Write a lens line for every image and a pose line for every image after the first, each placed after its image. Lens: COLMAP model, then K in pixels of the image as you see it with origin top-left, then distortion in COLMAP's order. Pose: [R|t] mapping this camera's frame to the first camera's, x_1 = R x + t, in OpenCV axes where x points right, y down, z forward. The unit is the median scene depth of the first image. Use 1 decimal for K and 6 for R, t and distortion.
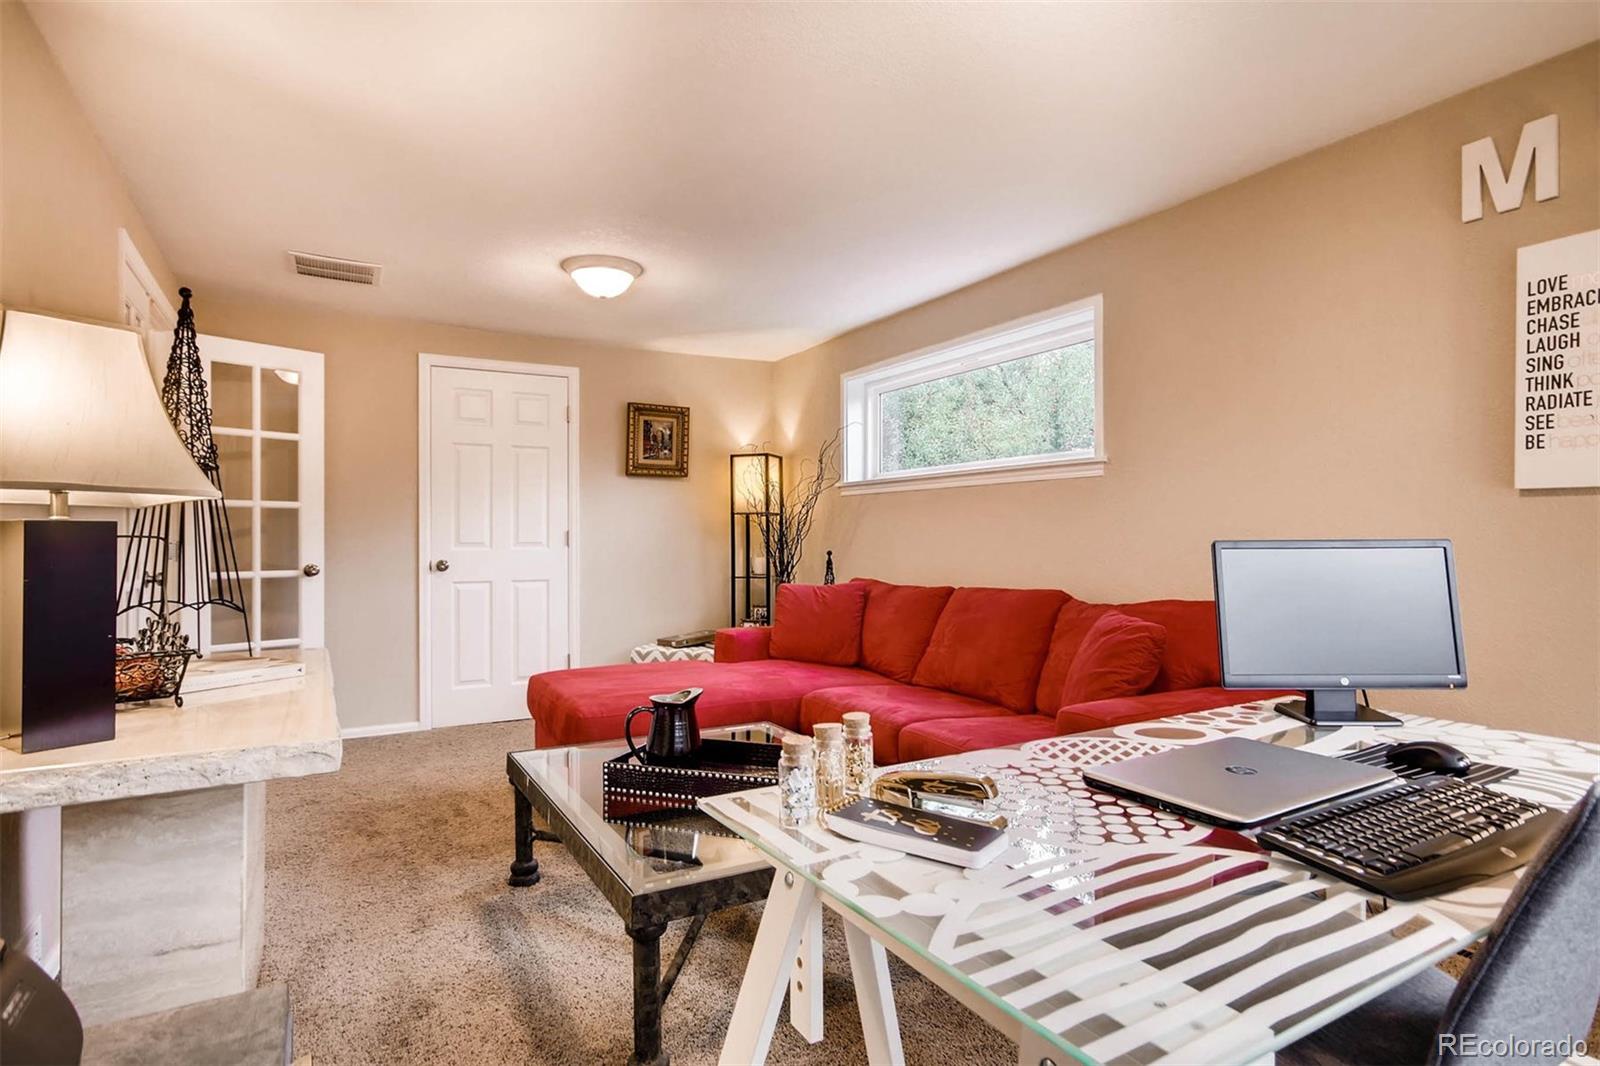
lens RADIAL K [[856.8, 0, 802.9], [0, 856.8, 535.2], [0, 0, 1]] dist [-0.002193, 0.011283]
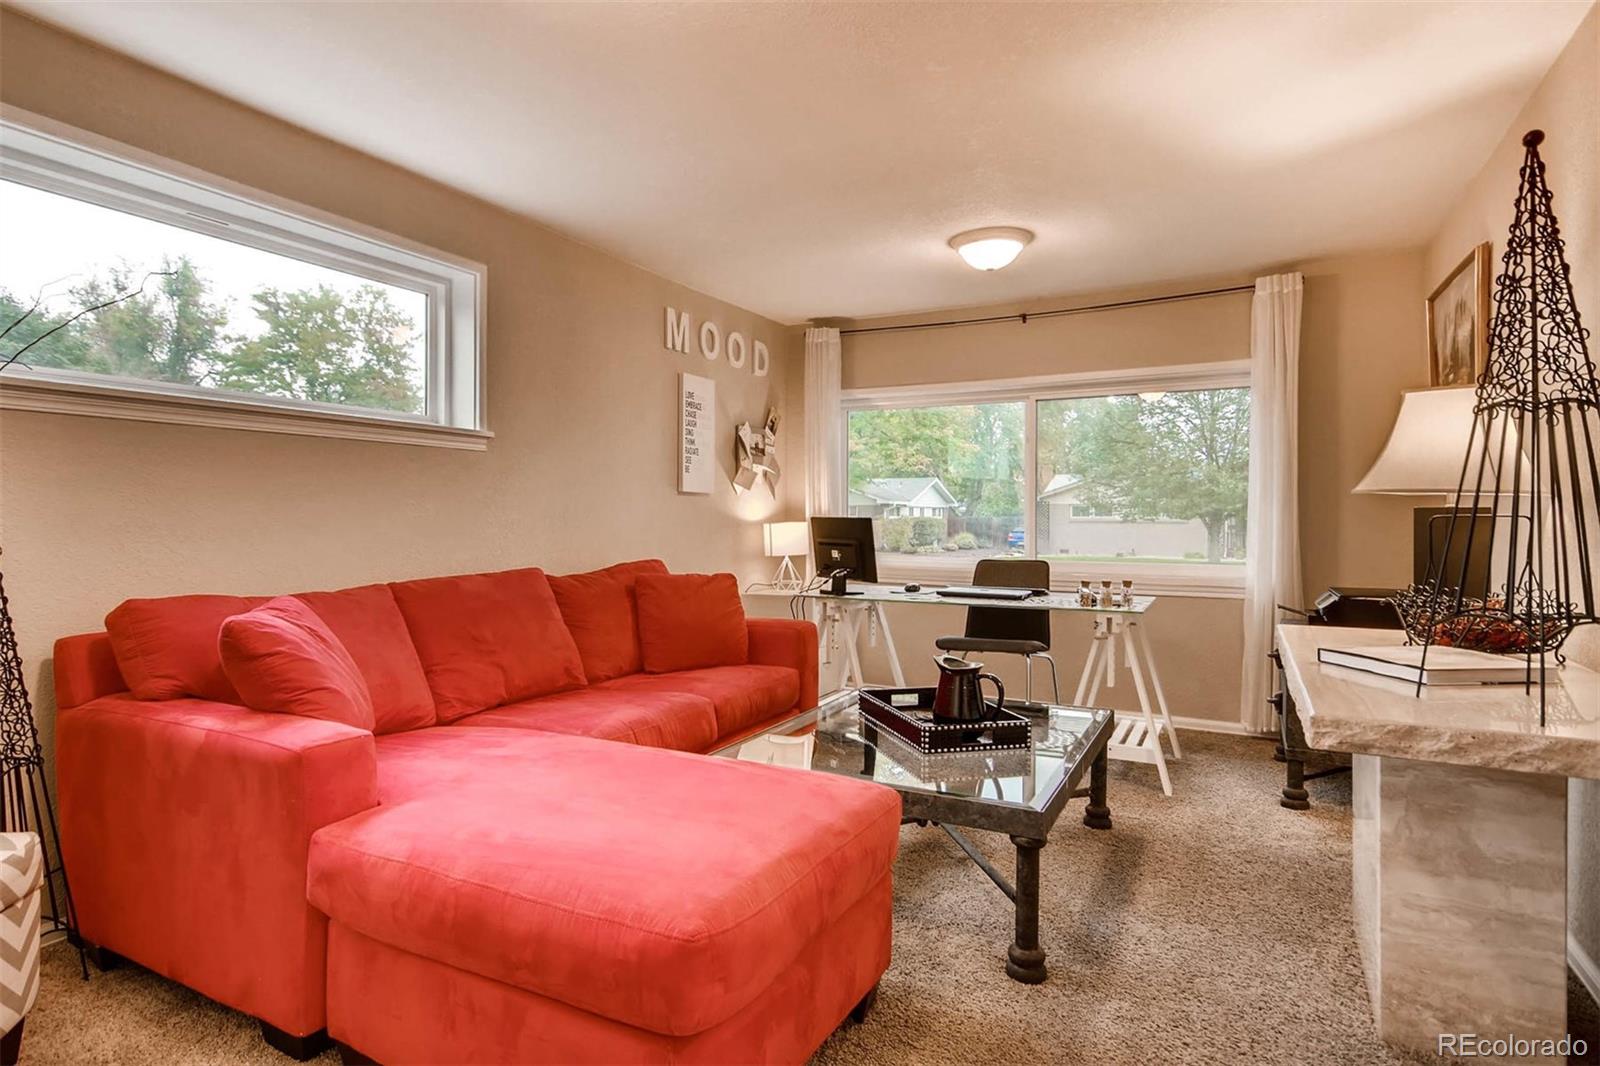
lens RADIAL K [[856.8, 0, 797.0], [0, 856.8, 523.7], [0, 0, 1]] dist [-0.002193, 0.011283]
pose [[-0.541489, -0.009153, 0.840658, -1.026998], [-0.004951, 0.999958, 0.007698, 0.007086], [-0.840693, 0.000006, -0.541512, 1.880465]]
